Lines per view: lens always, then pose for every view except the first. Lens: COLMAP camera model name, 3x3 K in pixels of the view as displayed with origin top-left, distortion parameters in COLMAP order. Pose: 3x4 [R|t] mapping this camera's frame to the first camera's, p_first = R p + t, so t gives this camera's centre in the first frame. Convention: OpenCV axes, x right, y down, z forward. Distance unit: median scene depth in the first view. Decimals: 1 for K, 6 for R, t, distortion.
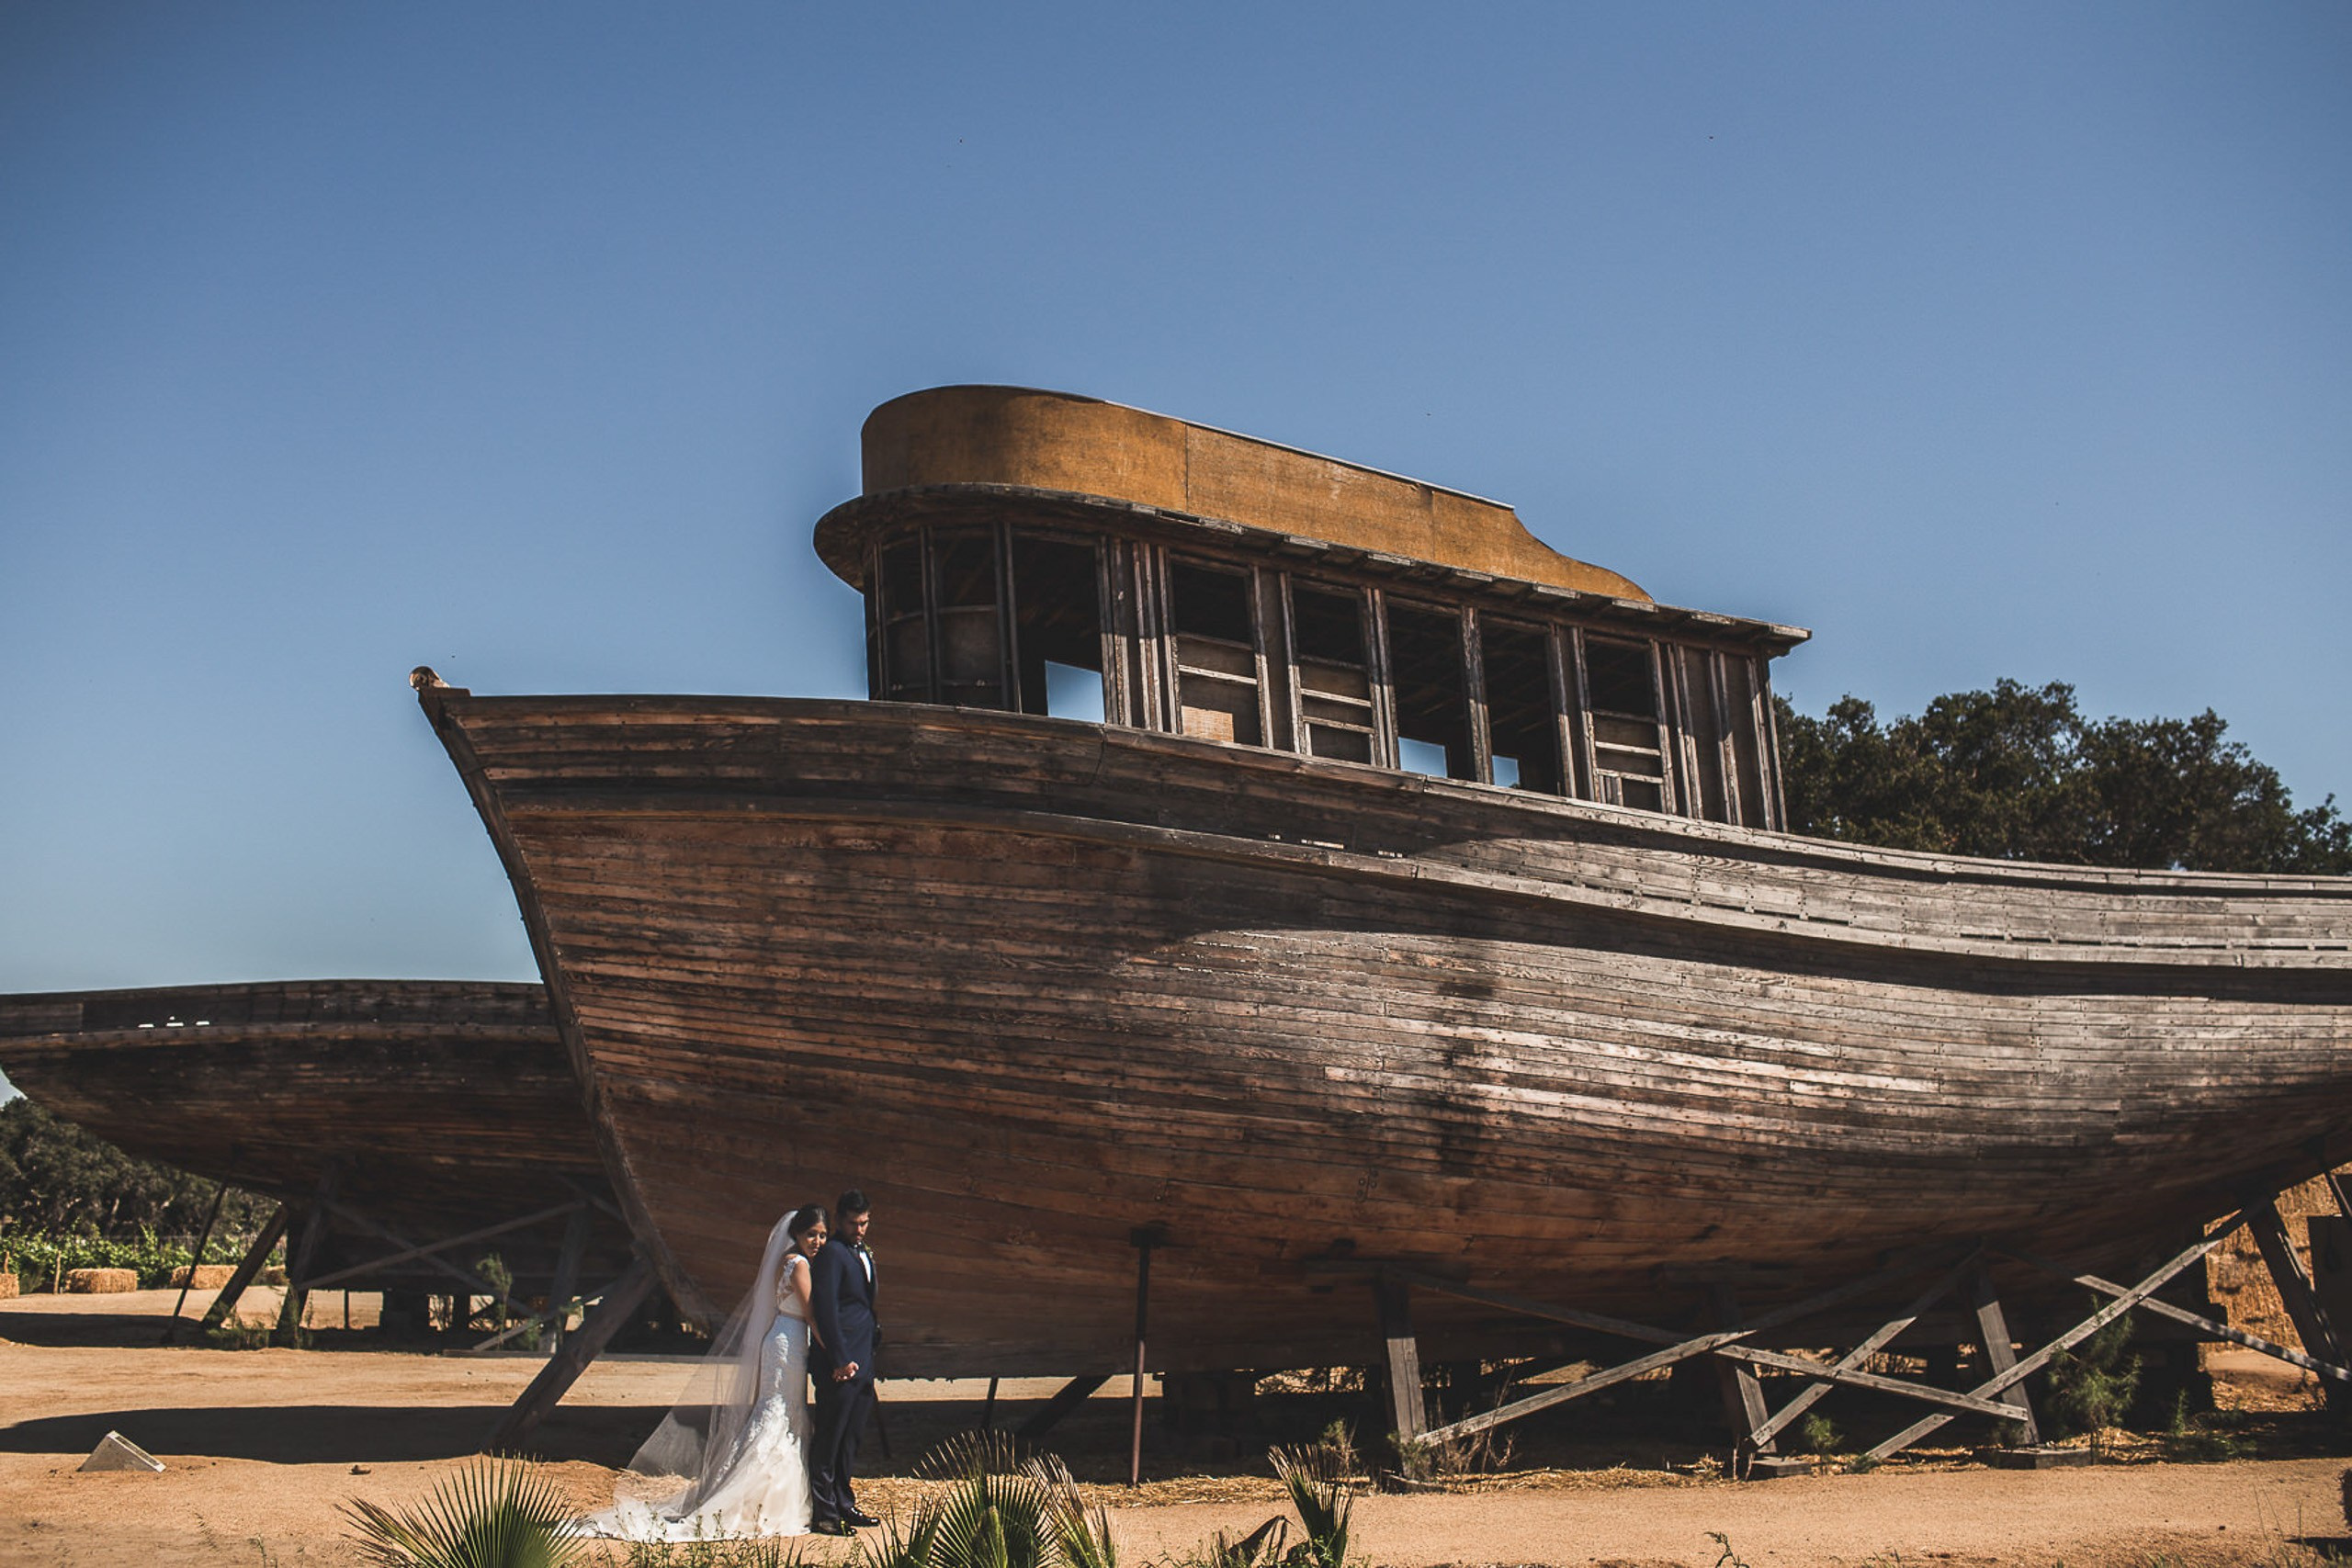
lens RADIAL K [[2445.8, 0, 1176.0], [0, 2445.8, 784.0], [0, 0, 1]] dist [-0.122340, 0.152659]
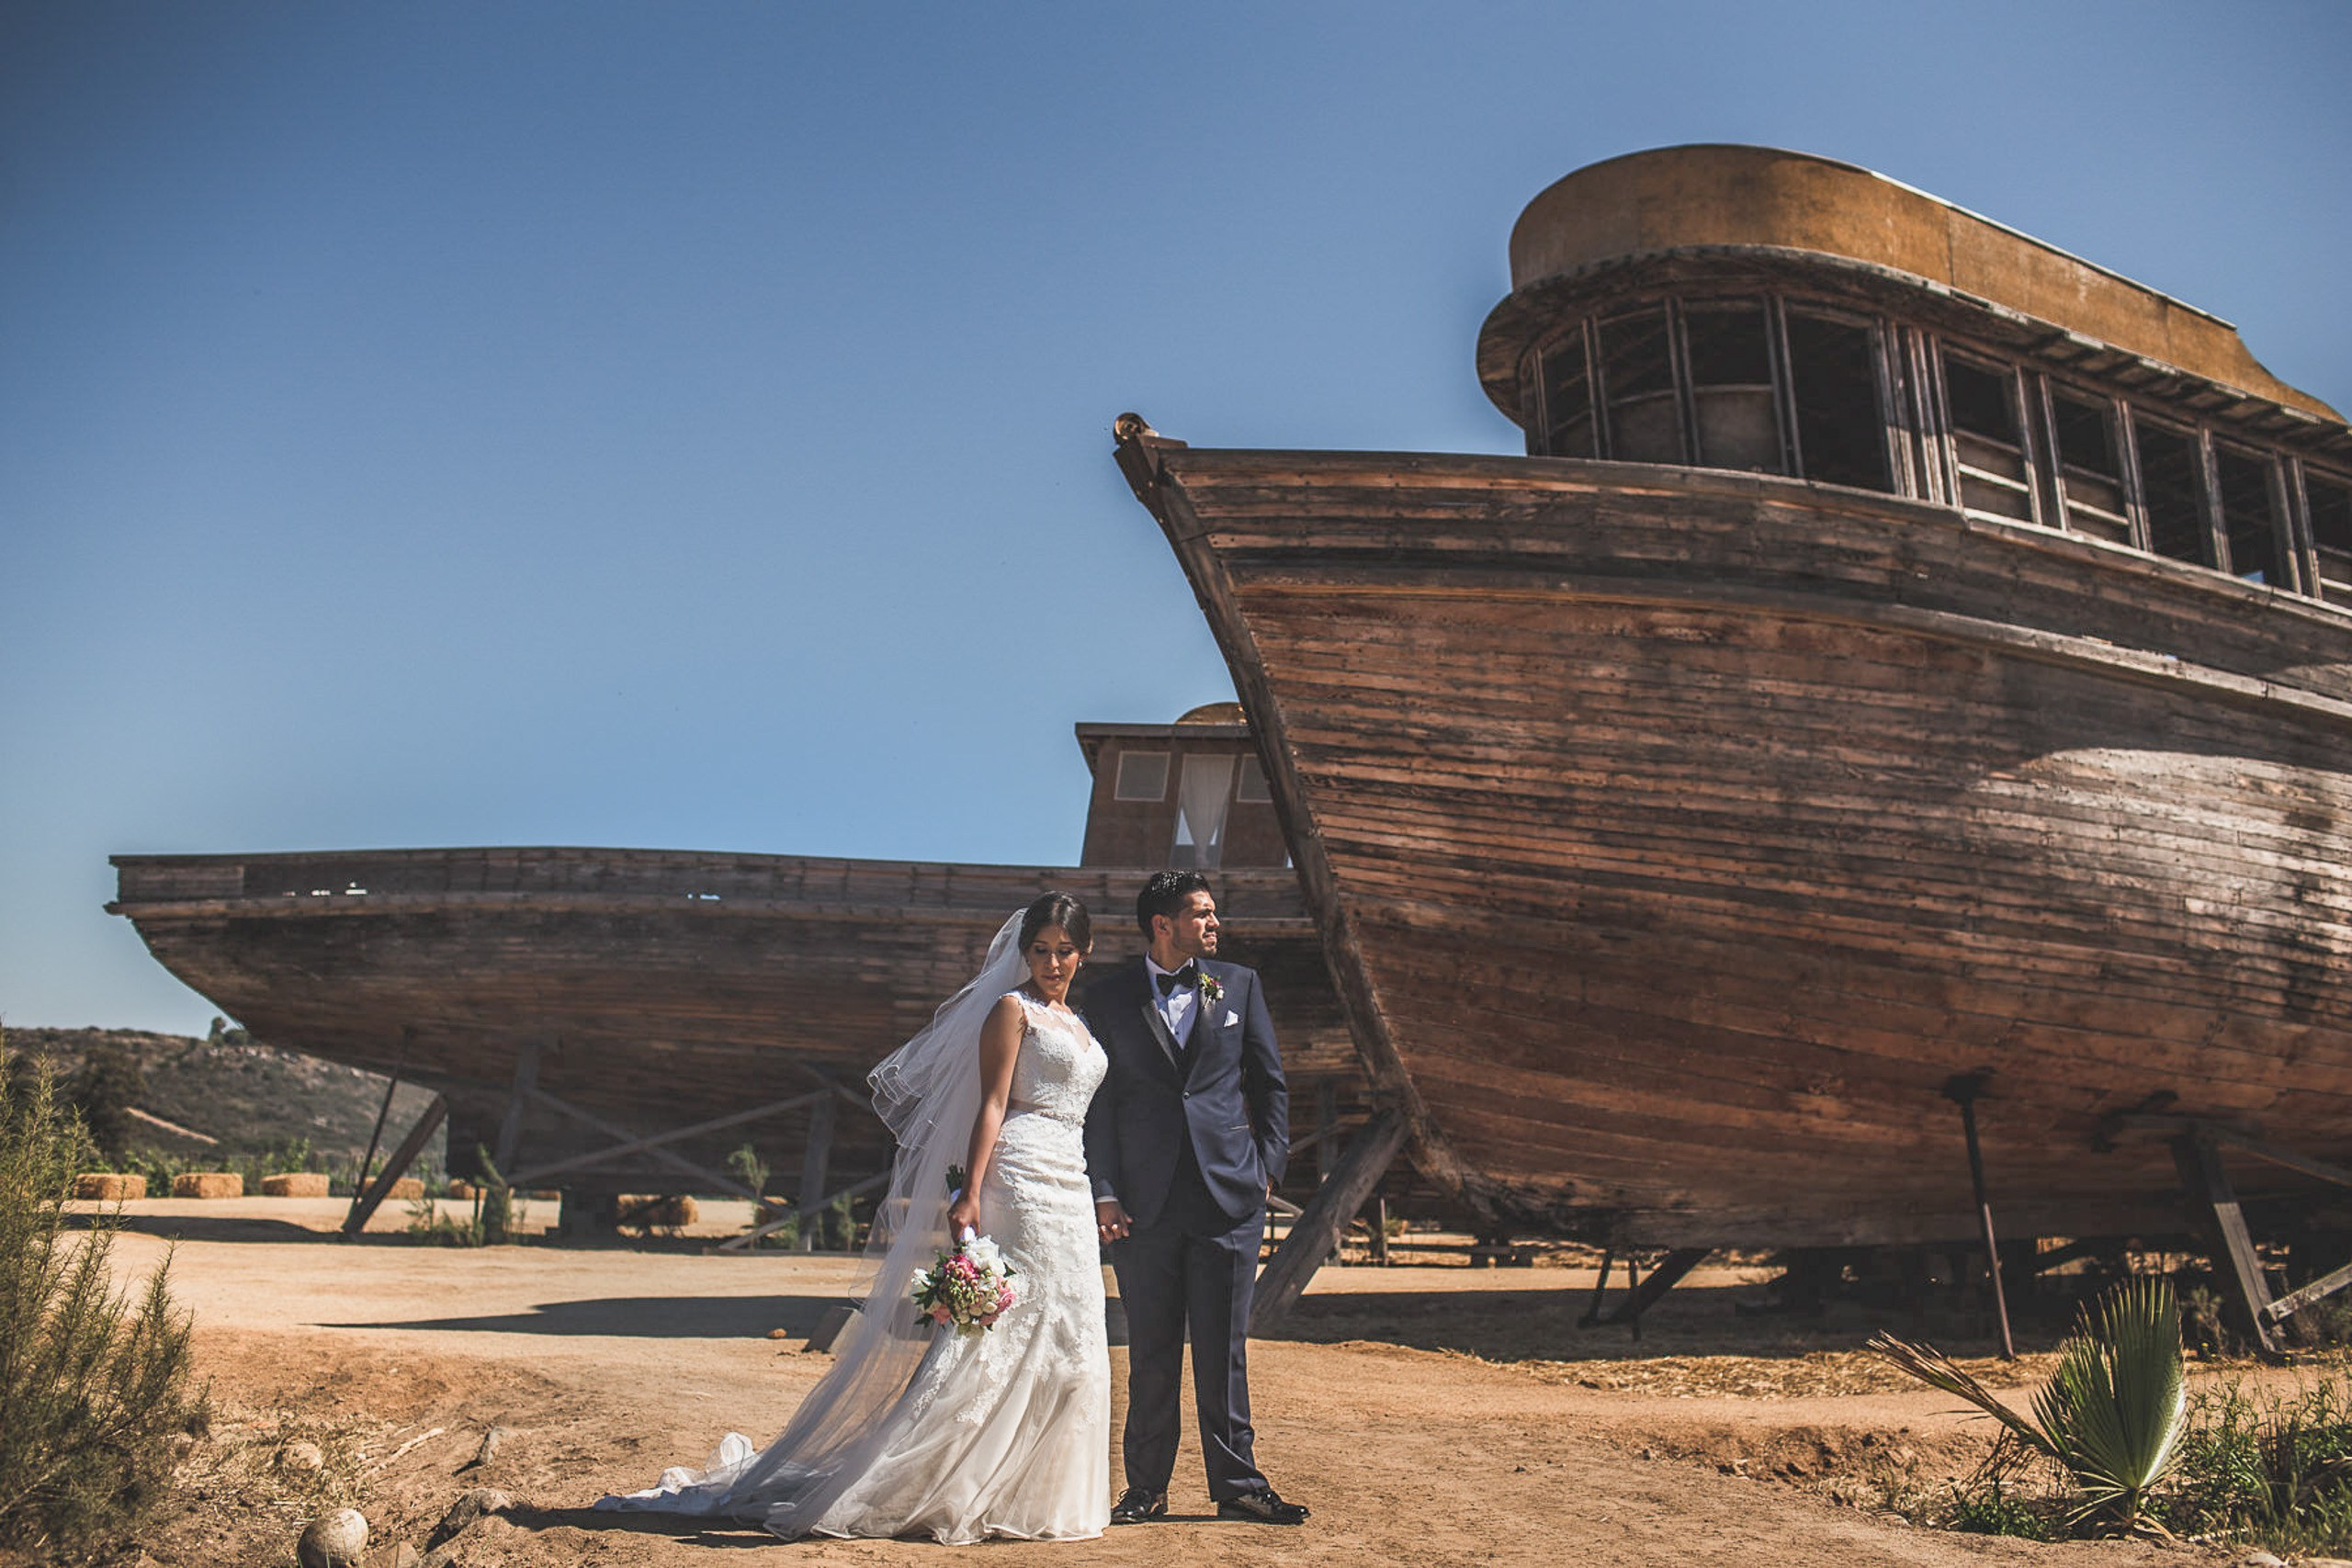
lens RADIAL K [[2278.1, 0, 1176.0], [0, 2278.1, 784.0], [0, 0, 1]] dist [-0.096503, 0.102000]
pose [[0.990520, 0.034757, 0.132902, -0.414612], [-0.035841, 0.999341, 0.005774, 0.080027], [-0.132614, -0.010482, 0.991112, 0.215198]]
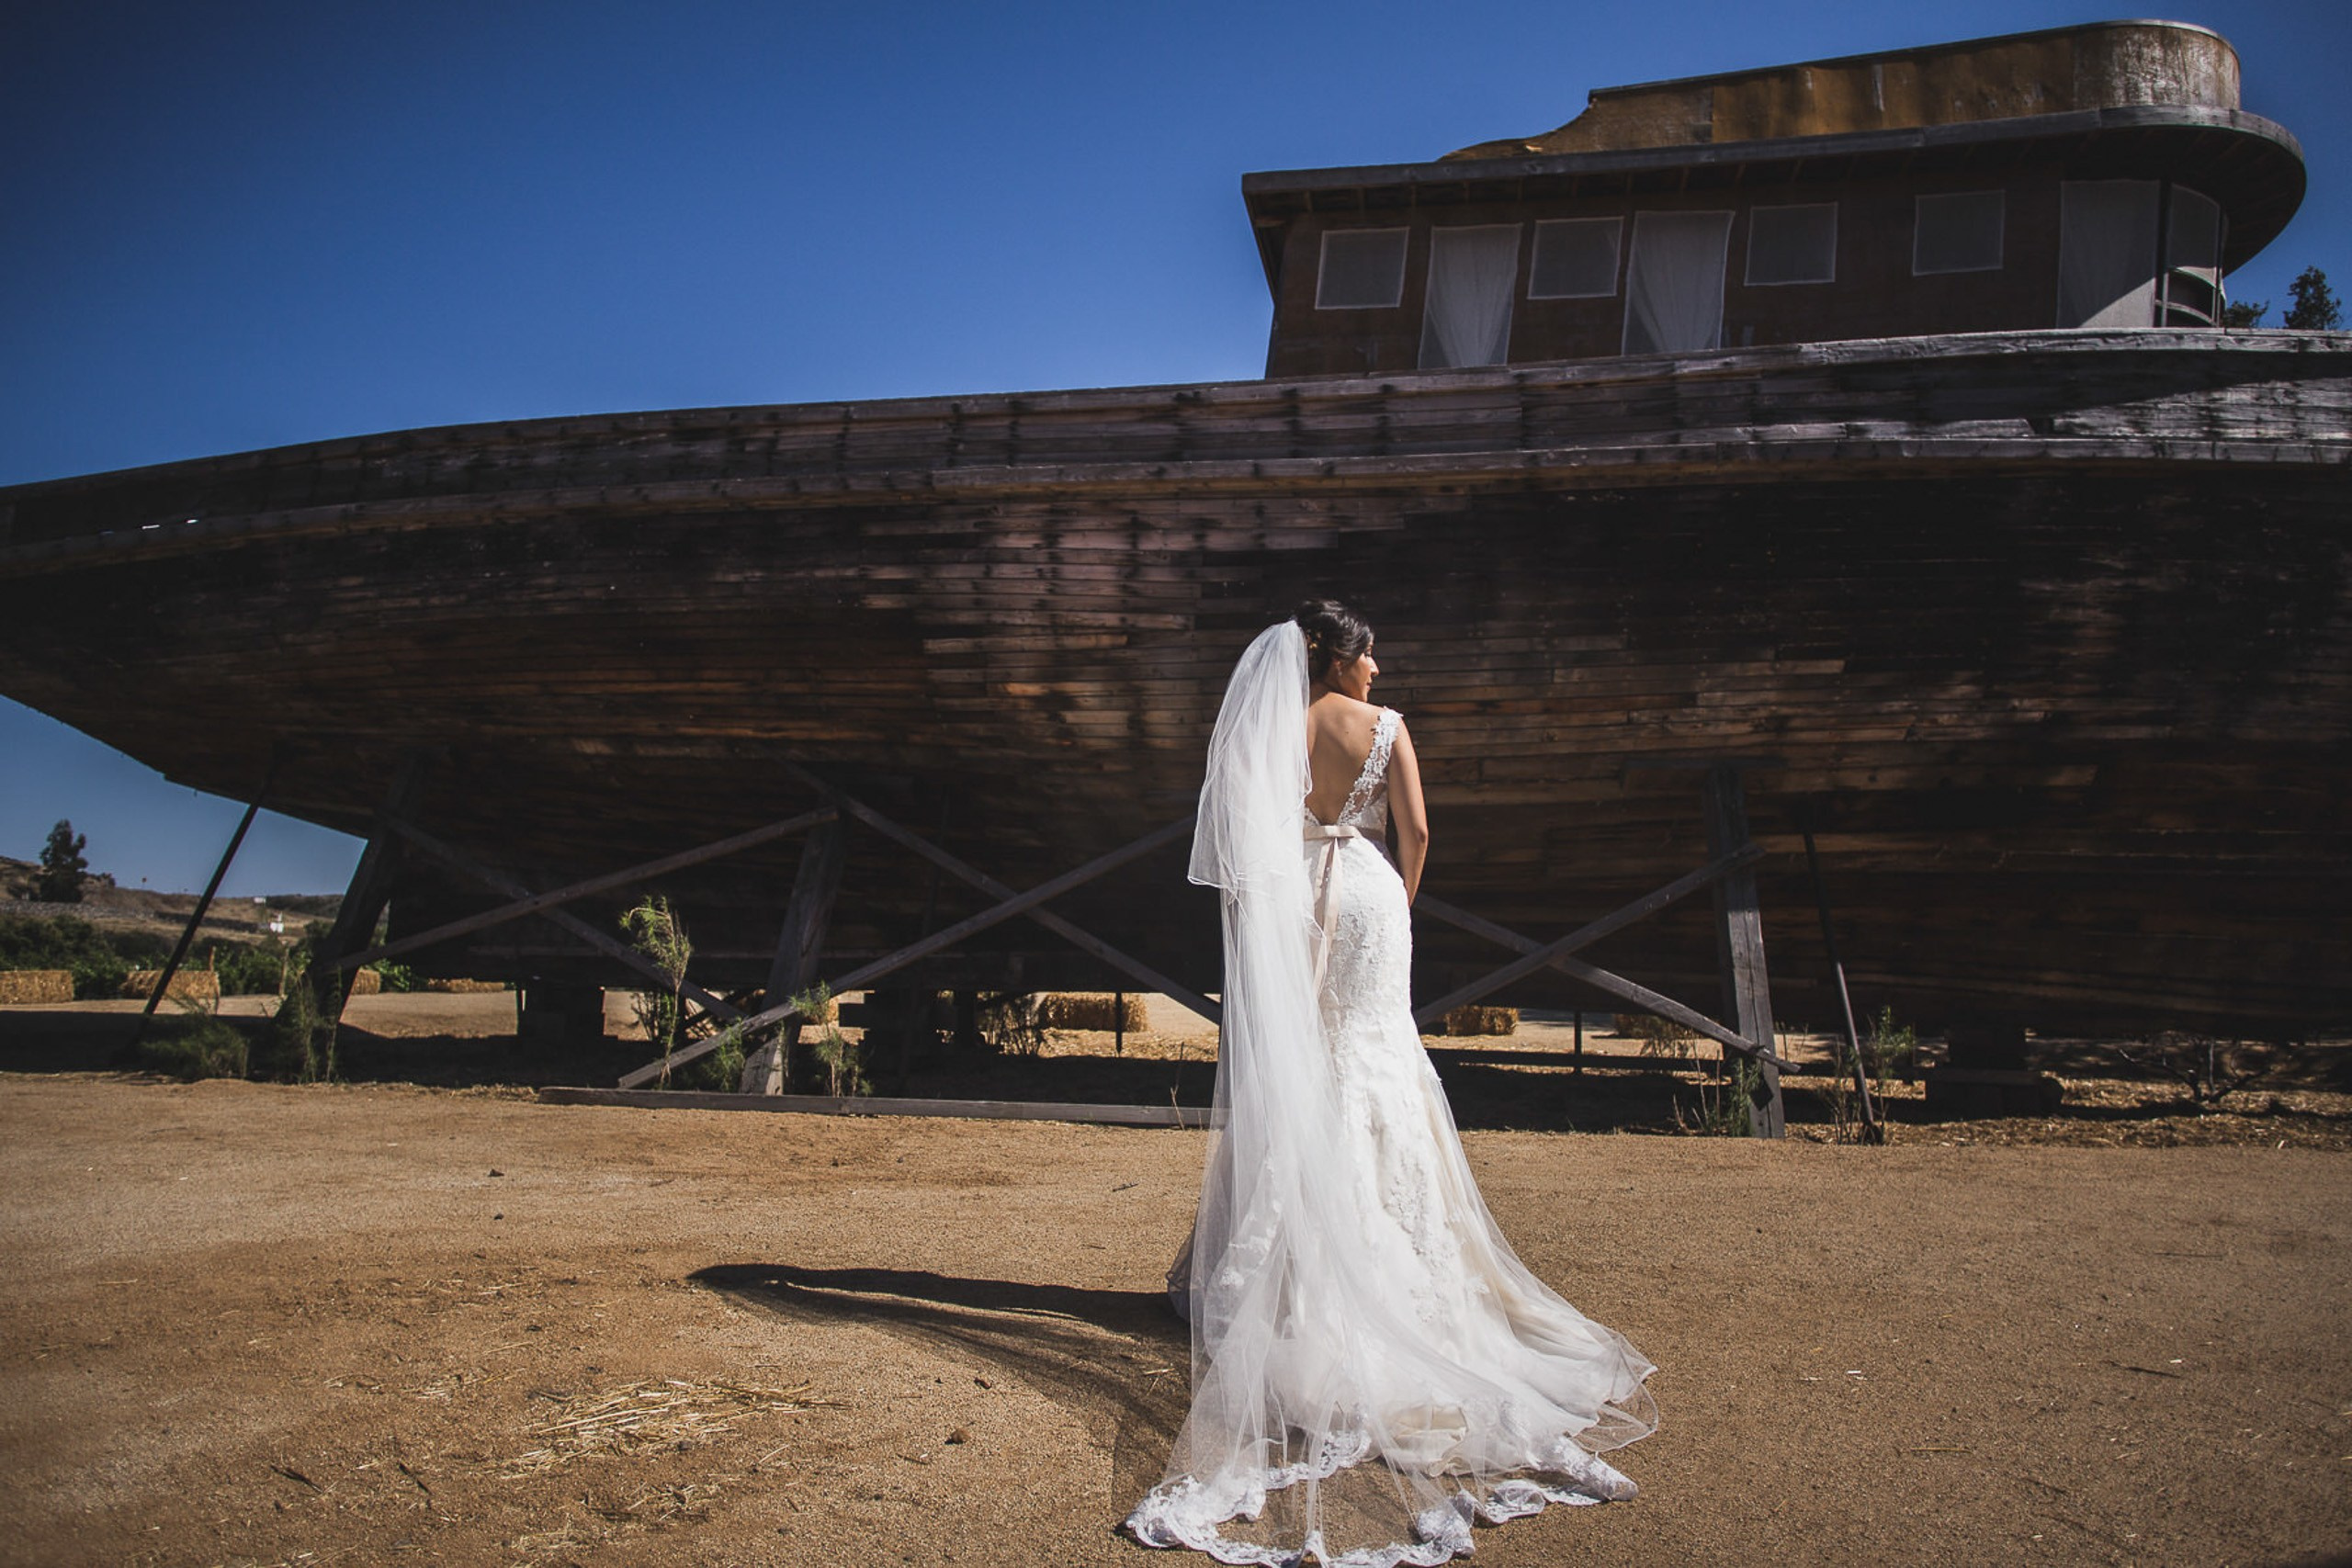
lens RADIAL K [[1430.7, 0, 1176.0], [0, 1430.7, 784.0], [0, 0, 1]] dist [-0.052181, 0.013837]
pose [[0.999700, 0.004129, -0.024140, -0.285681], [-0.002956, 0.998823, 0.048405, 0.269514], [0.024312, -0.048319, 0.998536, 1.217998]]
